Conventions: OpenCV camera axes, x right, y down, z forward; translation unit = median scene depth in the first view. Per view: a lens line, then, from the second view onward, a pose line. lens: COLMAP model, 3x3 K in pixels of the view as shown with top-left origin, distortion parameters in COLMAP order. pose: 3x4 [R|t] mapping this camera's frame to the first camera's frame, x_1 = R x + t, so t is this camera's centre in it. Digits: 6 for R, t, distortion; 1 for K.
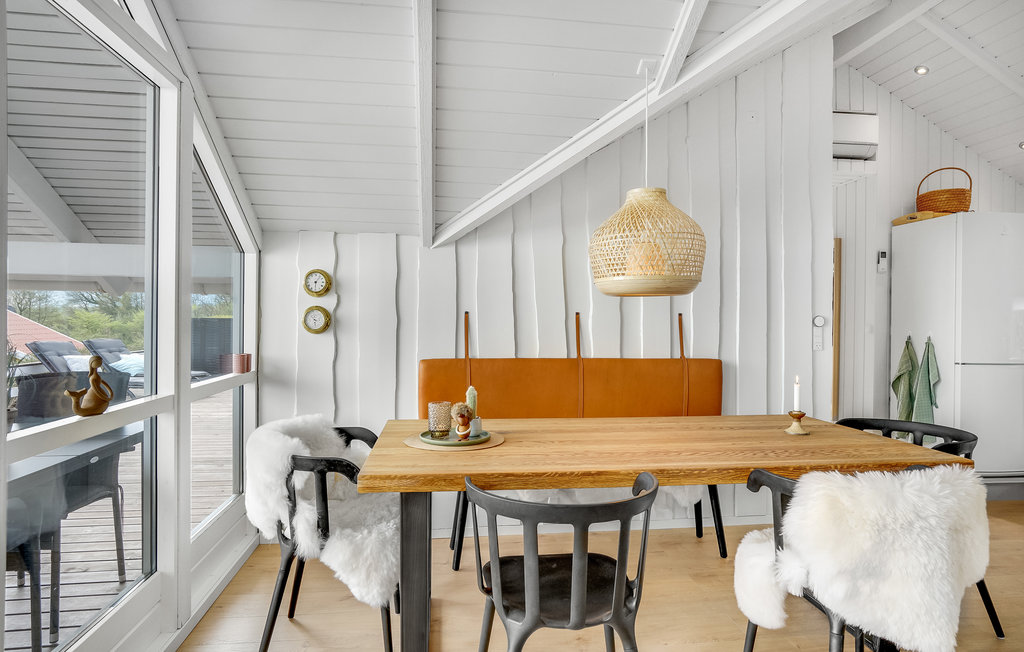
lens RADIAL K [[585.5, 0, 516.8], [0, 585.5, 319.0], [0, 0, 1]] dist [-0.068514, 0.051734]
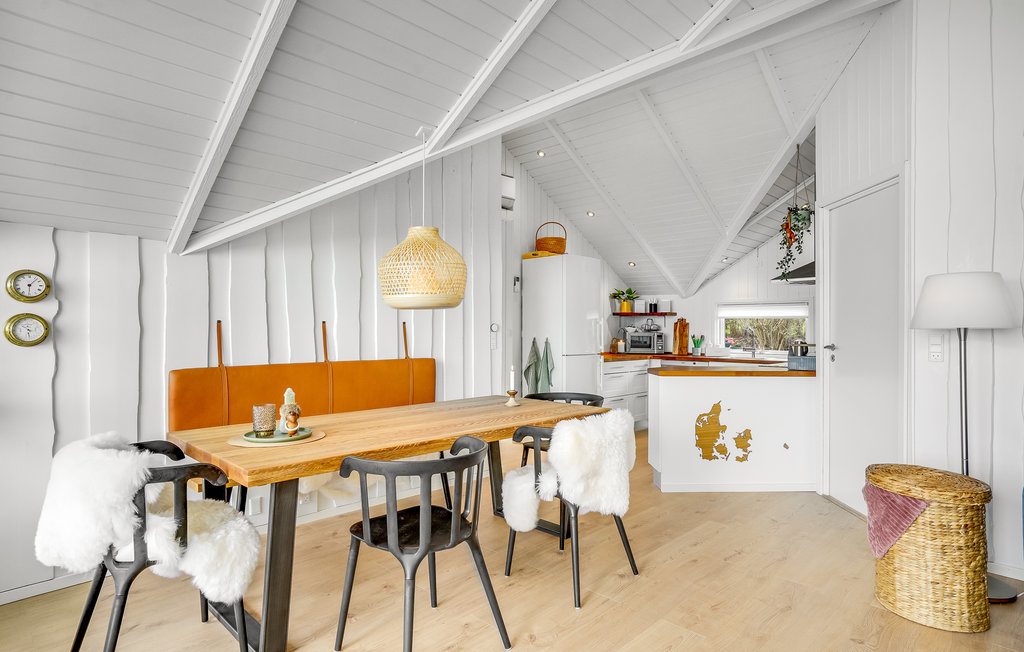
lens RADIAL K [[585.5, 0, 516.8], [0, 585.5, 319.0], [0, 0, 1]] dist [-0.068514, 0.051734]
pose [[0.762506, 0.002702, 0.646975, -0.346349], [0.005090, 0.999935, -0.010175, -0.002455], [-0.646961, 0.011052, 0.762443, -0.093324]]
